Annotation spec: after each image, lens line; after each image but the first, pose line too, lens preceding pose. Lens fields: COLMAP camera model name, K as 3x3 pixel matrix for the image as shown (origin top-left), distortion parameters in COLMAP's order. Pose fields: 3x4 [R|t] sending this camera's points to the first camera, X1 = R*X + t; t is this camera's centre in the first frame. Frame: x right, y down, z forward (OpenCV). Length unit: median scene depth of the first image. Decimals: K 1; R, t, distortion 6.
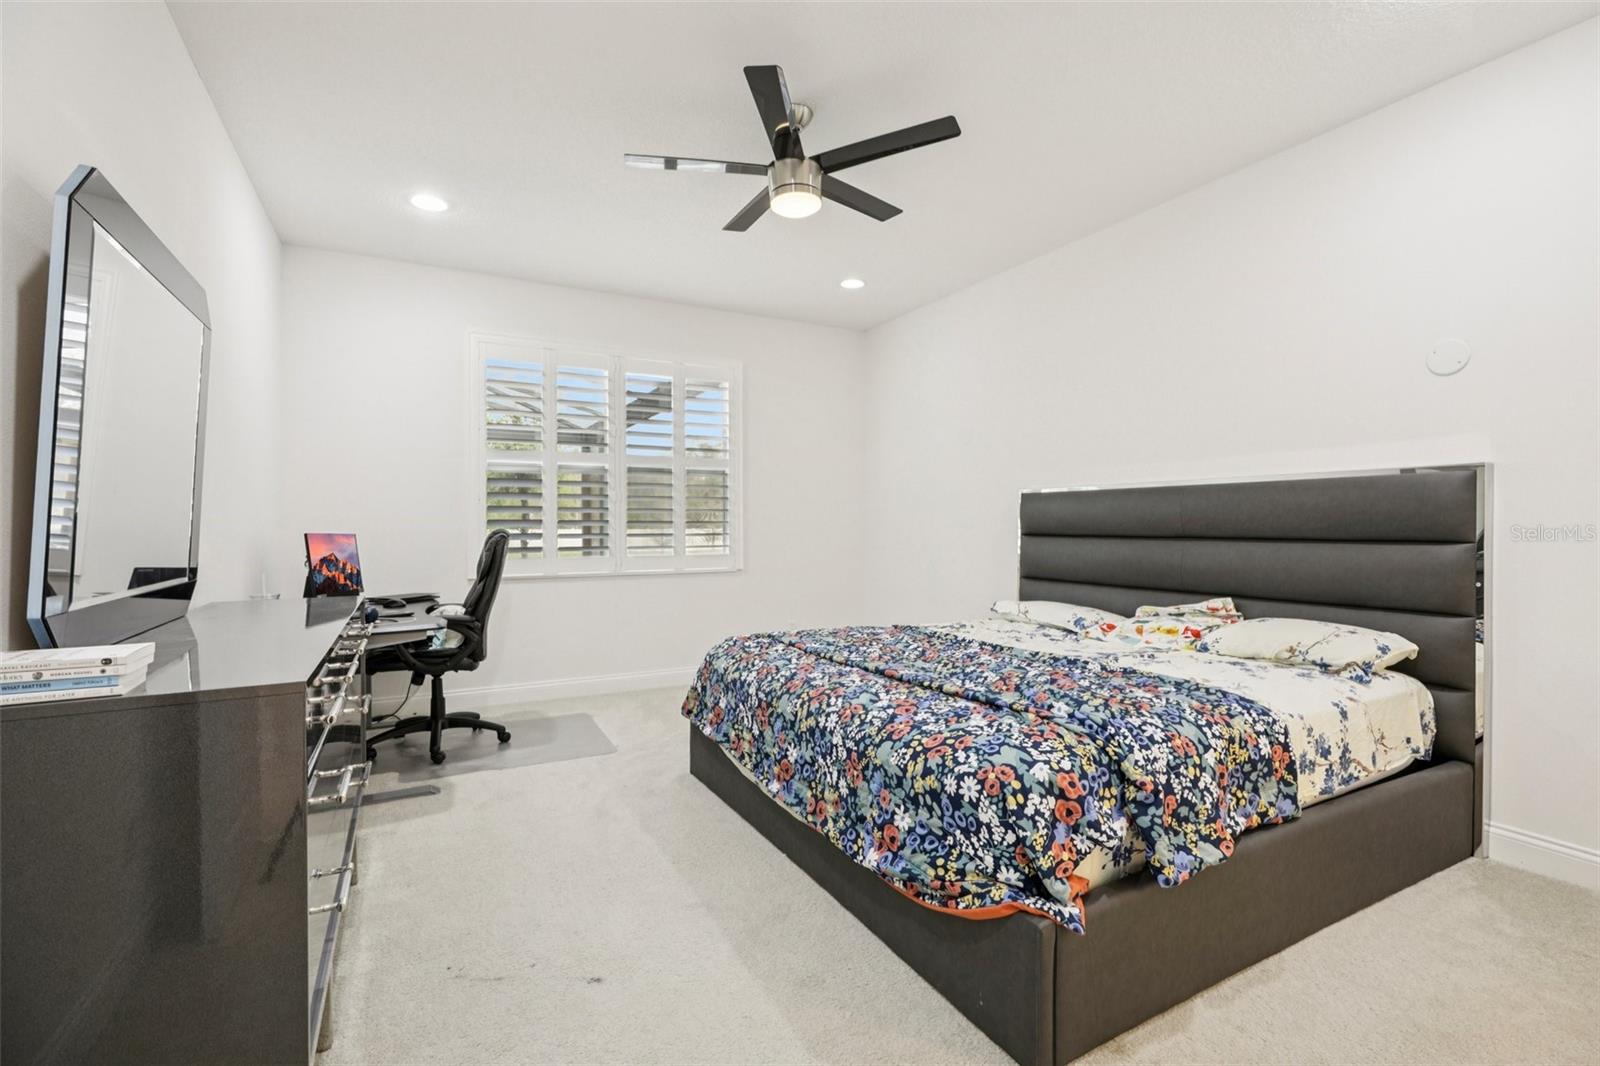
lens RADIAL K [[713.4, 0, 811.4], [0, 713.4, 528.0], [0, 0, 1]] dist [-0.000666, 0.001451]
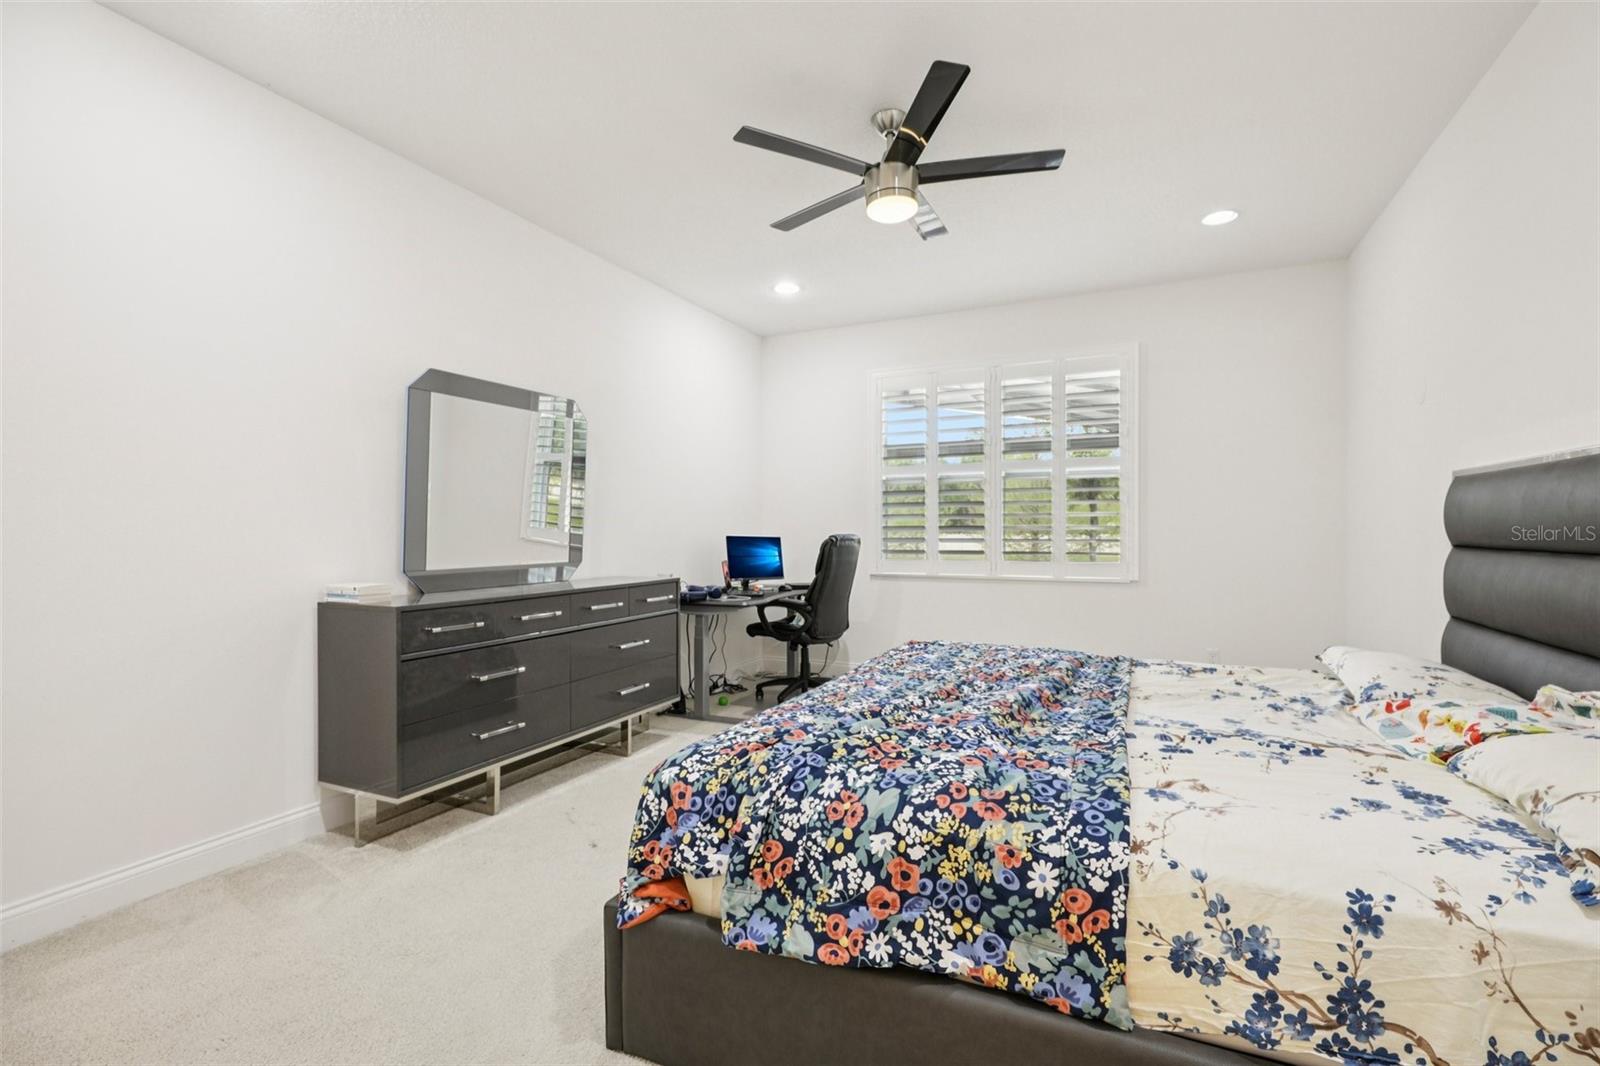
lens RADIAL K [[713.4, 0, 811.5], [0, 713.4, 533.0], [0, 0, 1]] dist [-0.000666, 0.001451]
pose [[0.590706, 0.001939, -0.806884, 1.003489], [-0.001298, 0.999998, 0.001453, -0.003419], [0.806886, 0.000189, 0.590707, 0.446755]]
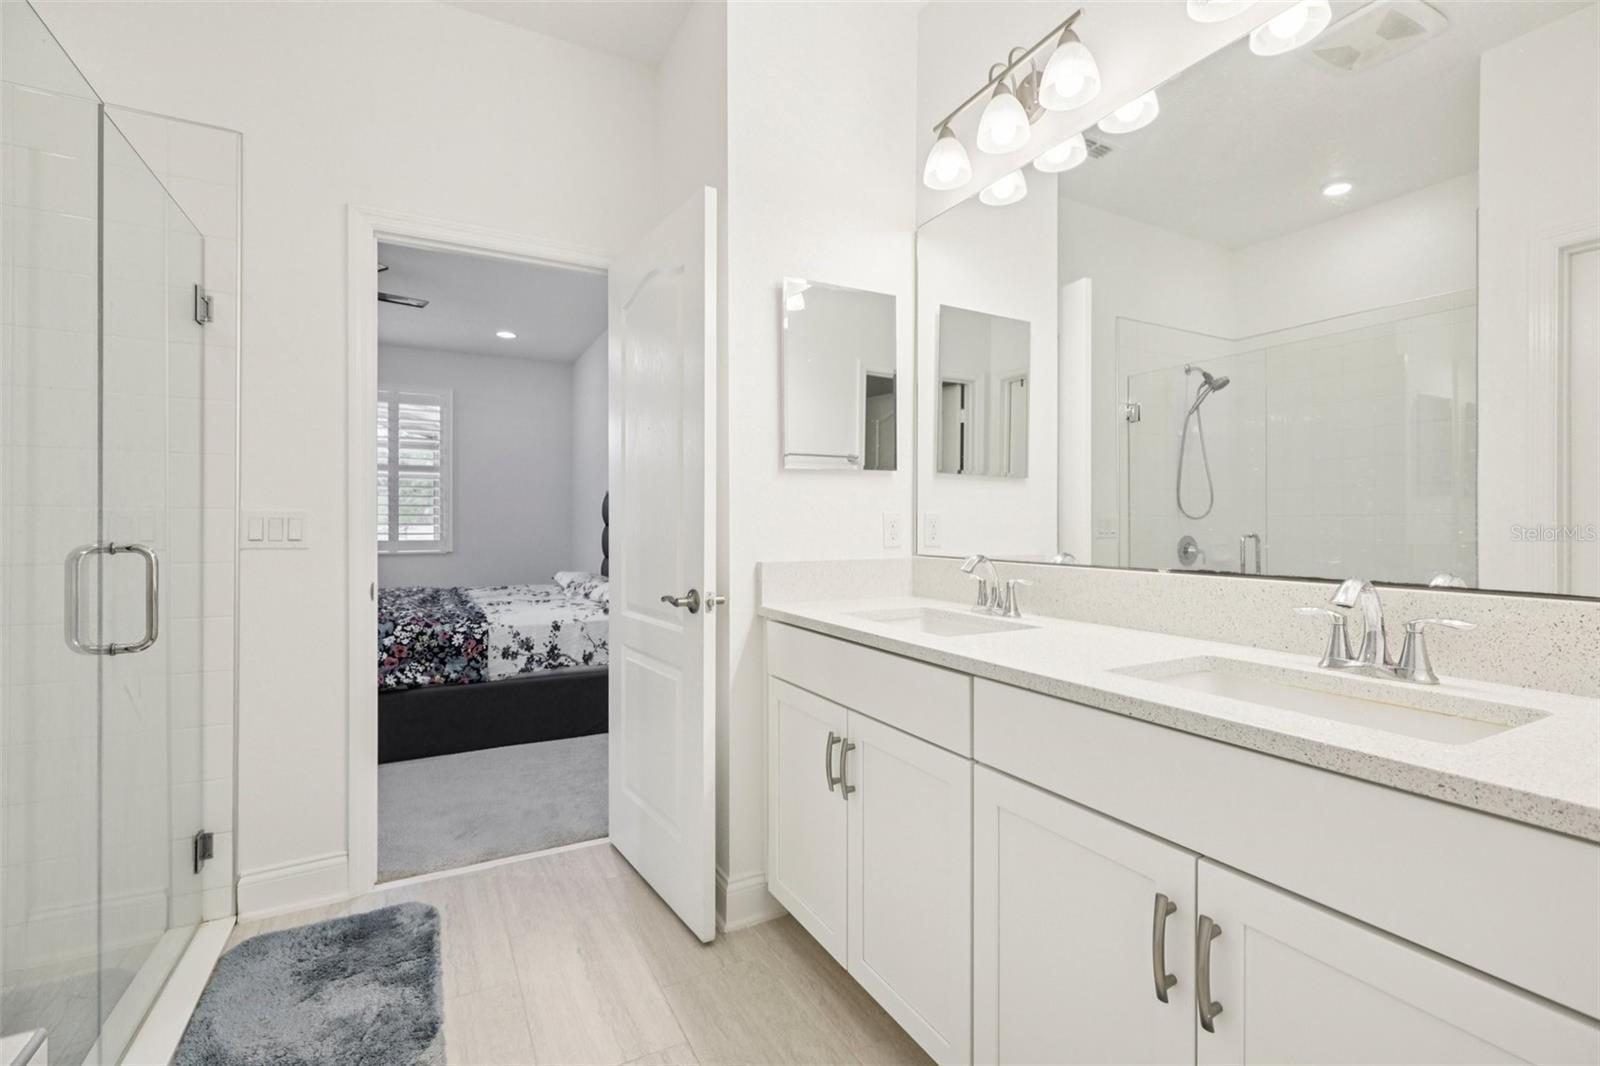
lens RADIAL K [[713.4, 0, 797.2], [0, 713.4, 525.3], [0, 0, 1]] dist [-0.000666, 0.001451]
pose [[0.999911, 0.002283, -0.013139, 1.463753], [-0.002267, 0.999997, 0.001235, 0.018886], [0.013142, -0.001205, 0.999913, -0.736207]]
